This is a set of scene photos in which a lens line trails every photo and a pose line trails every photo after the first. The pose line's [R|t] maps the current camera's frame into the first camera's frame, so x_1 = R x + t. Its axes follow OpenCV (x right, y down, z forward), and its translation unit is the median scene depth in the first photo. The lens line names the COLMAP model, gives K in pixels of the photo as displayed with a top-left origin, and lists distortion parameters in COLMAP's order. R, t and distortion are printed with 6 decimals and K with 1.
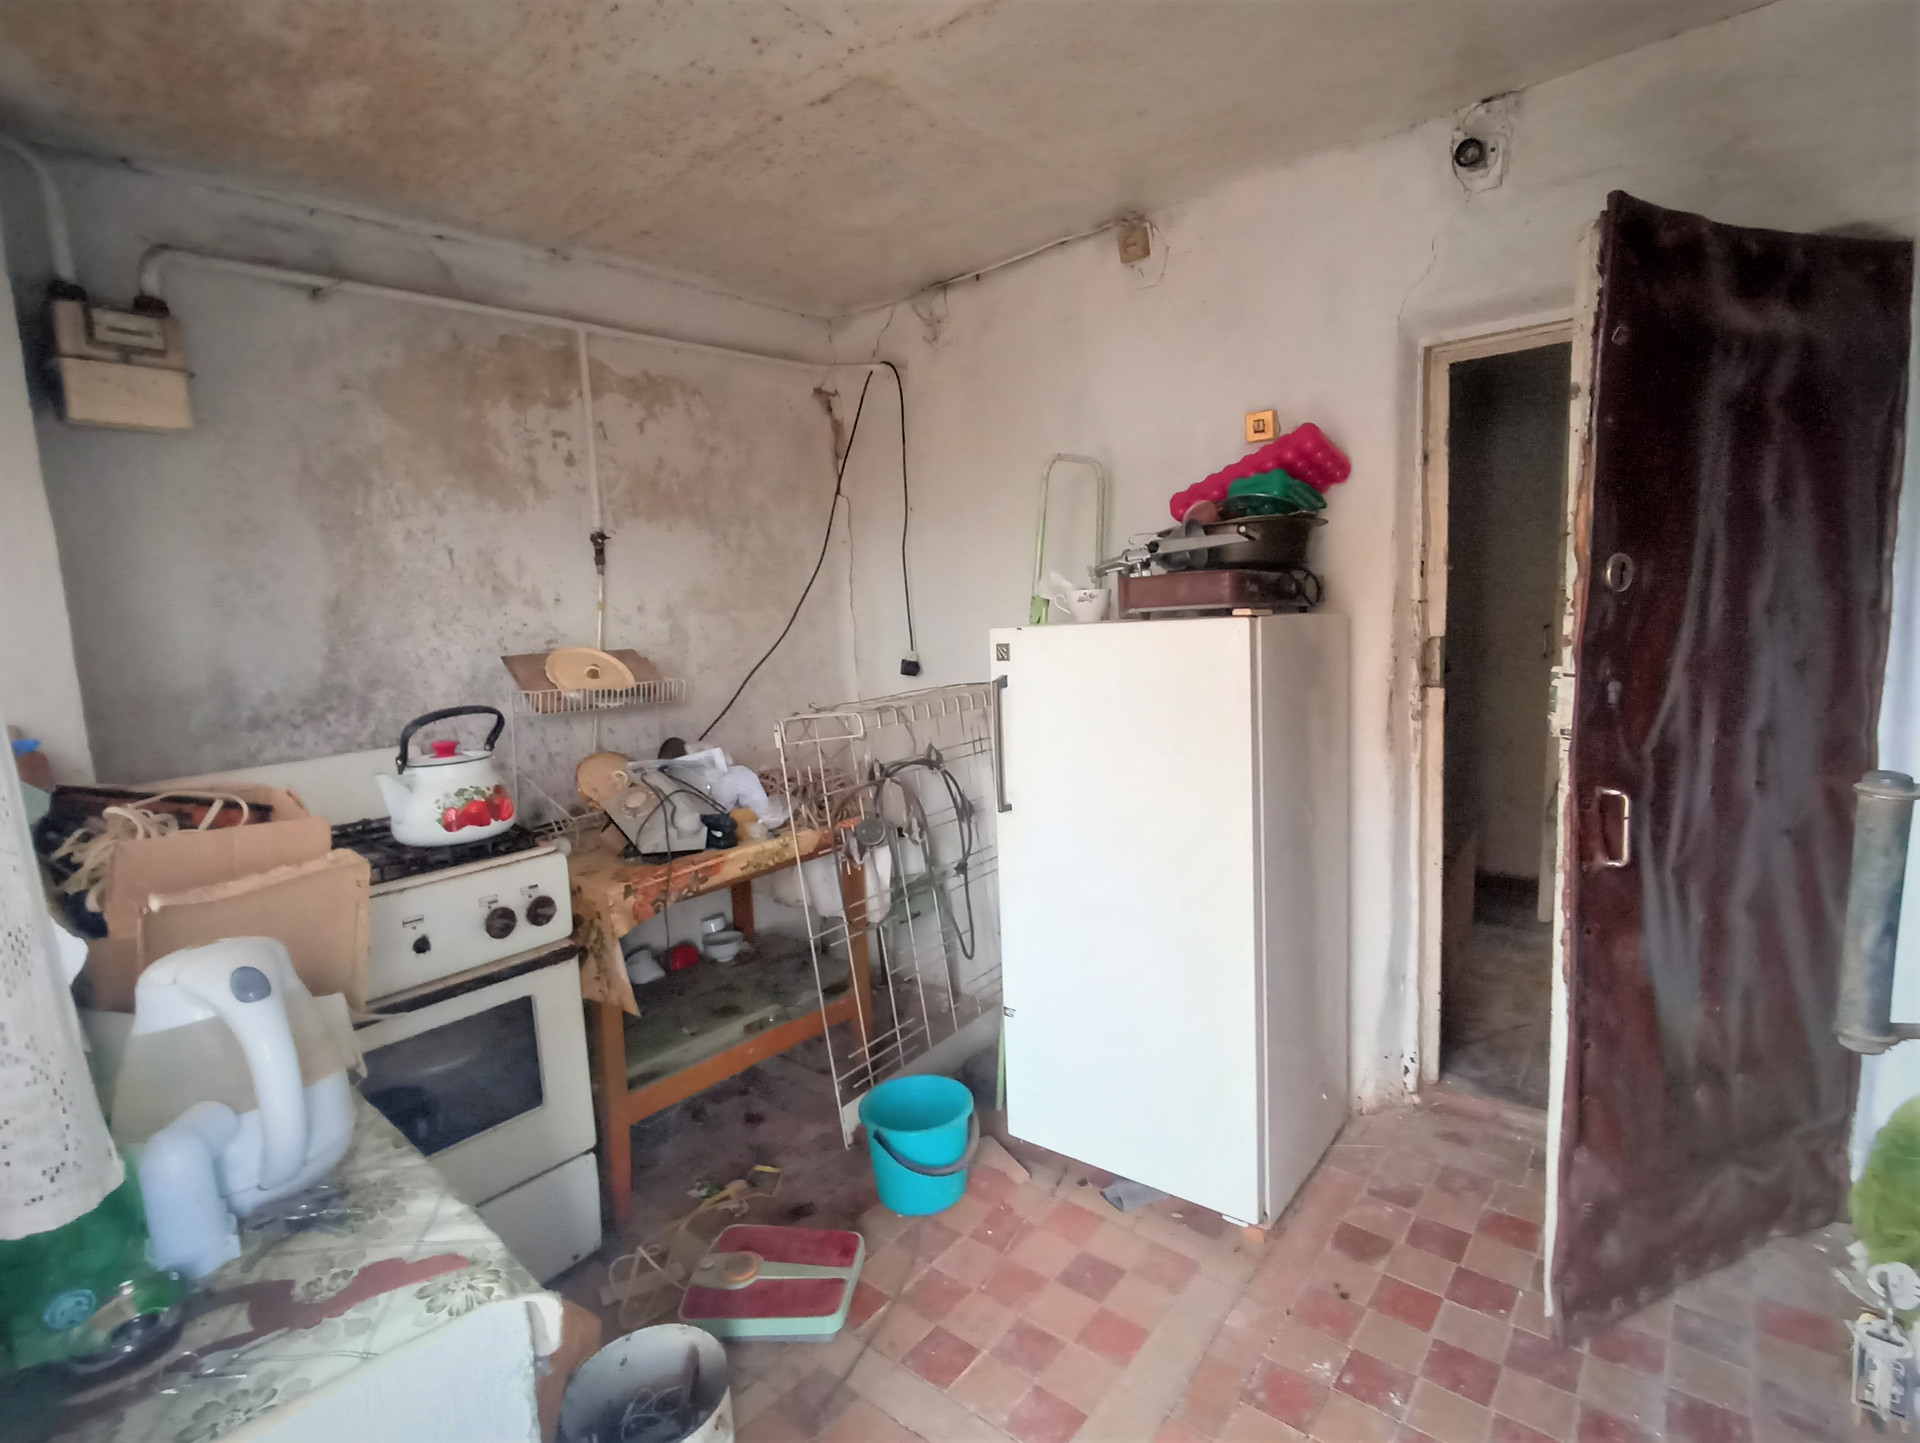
lens RADIAL K [[900.3, 0, 950.3], [0, 900.3, 726.4], [0, 0, 1]] dist [-0.005807, -0.000084]
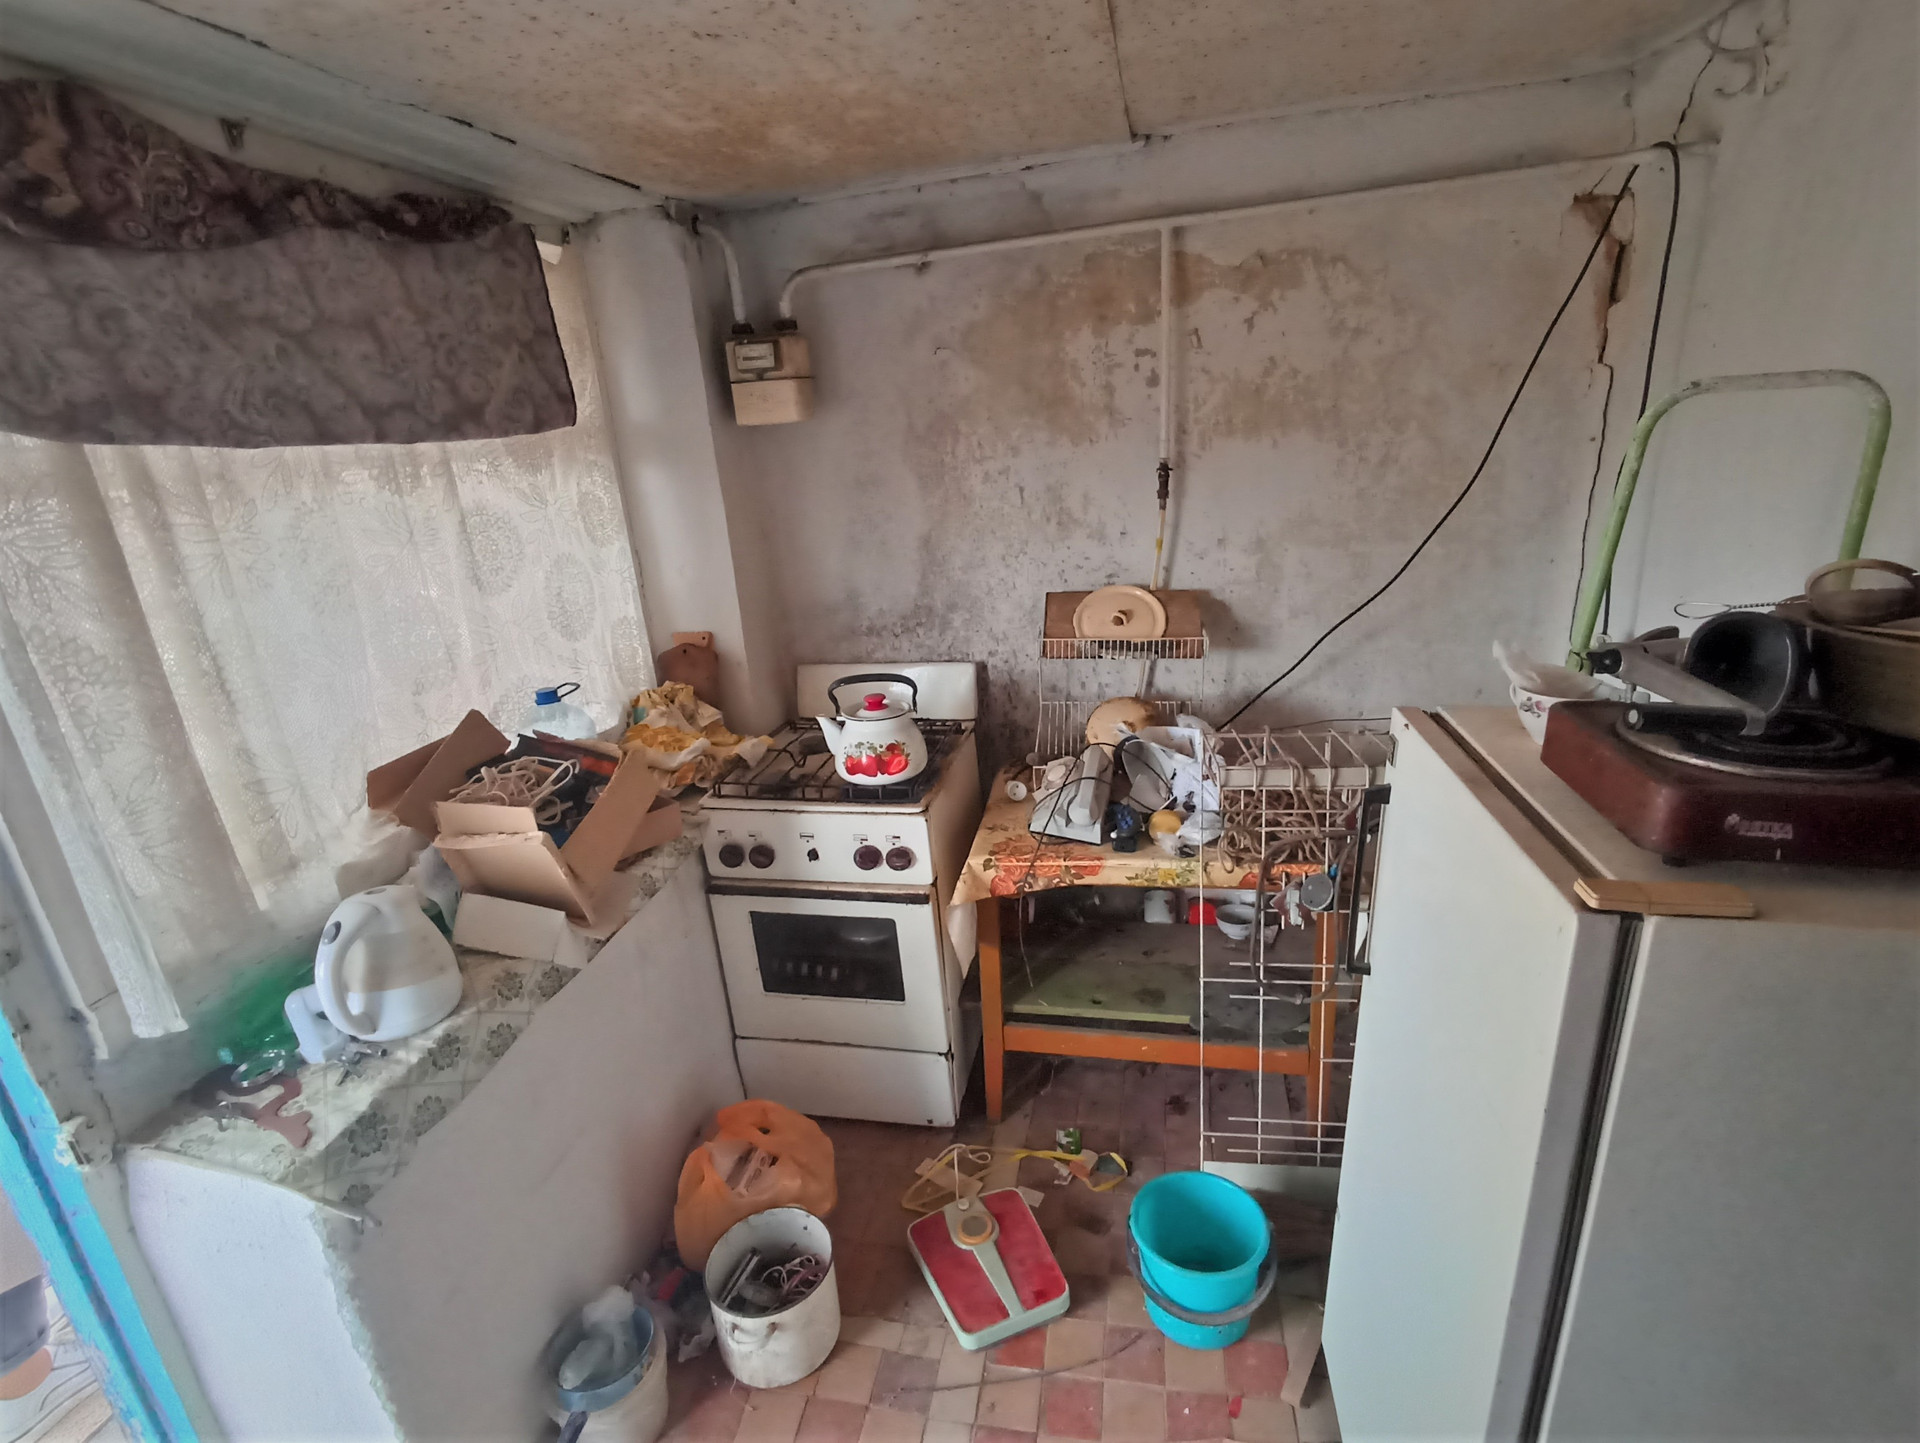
lens RADIAL K [[913.2, 0, 957.9], [0, 913.2, 727.1], [0, 0, 1]] dist [0.001603, -0.001222]
pose [[0.494518, 0.288266, -0.819972, 0.381904], [-0.082052, 0.954670, 0.286135, -0.229835], [0.865286, -0.074218, 0.495754, 0.372883]]
